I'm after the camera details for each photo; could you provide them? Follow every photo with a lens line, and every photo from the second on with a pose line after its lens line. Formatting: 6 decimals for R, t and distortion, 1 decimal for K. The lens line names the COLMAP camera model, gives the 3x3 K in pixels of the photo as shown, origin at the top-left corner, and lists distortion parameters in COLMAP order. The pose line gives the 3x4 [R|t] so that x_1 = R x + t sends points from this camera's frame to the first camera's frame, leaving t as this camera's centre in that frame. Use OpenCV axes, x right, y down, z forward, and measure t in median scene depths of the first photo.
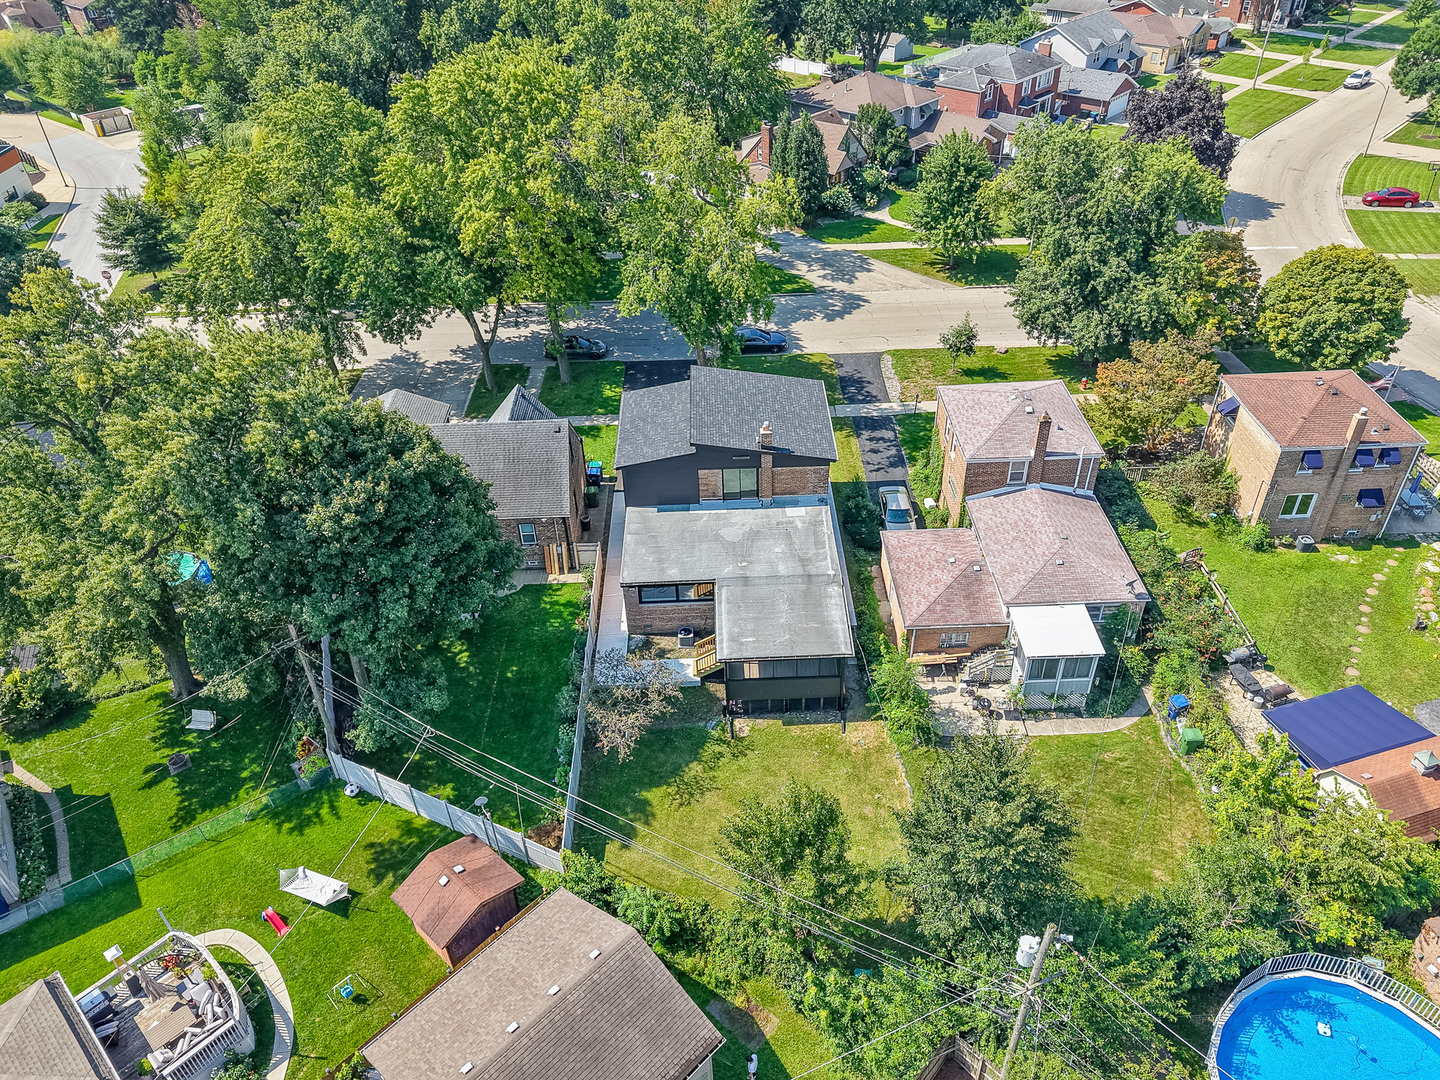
lens RADIAL K [[912.0, 0, 728.4], [0, 912.0, 541.3], [0, 0, 1]] dist [0.054985, -0.079252]
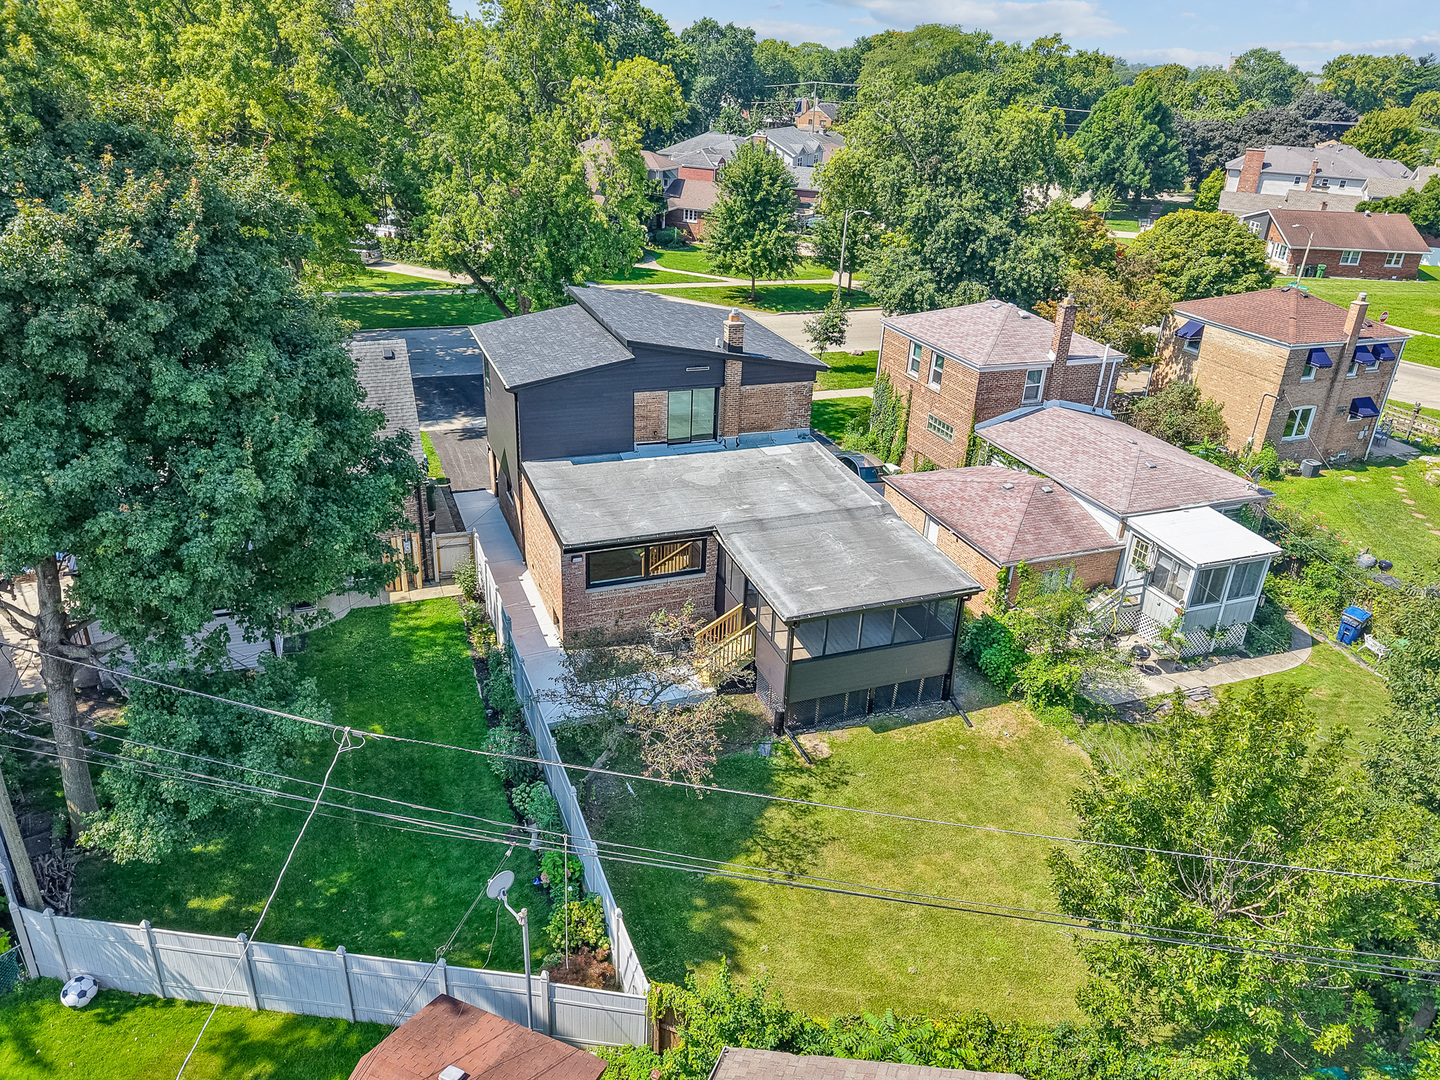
lens RADIAL K [[962.6, 0, 720.0], [0, 962.6, 540.0], [0, 0, 1]] dist [0.036555, -0.044426]
pose [[0.942722, -0.085968, 0.322313, -0.202291], [0.144738, 0.975946, -0.163033, 0.143644], [-0.300544, 0.200345, 0.932488, 0.351476]]
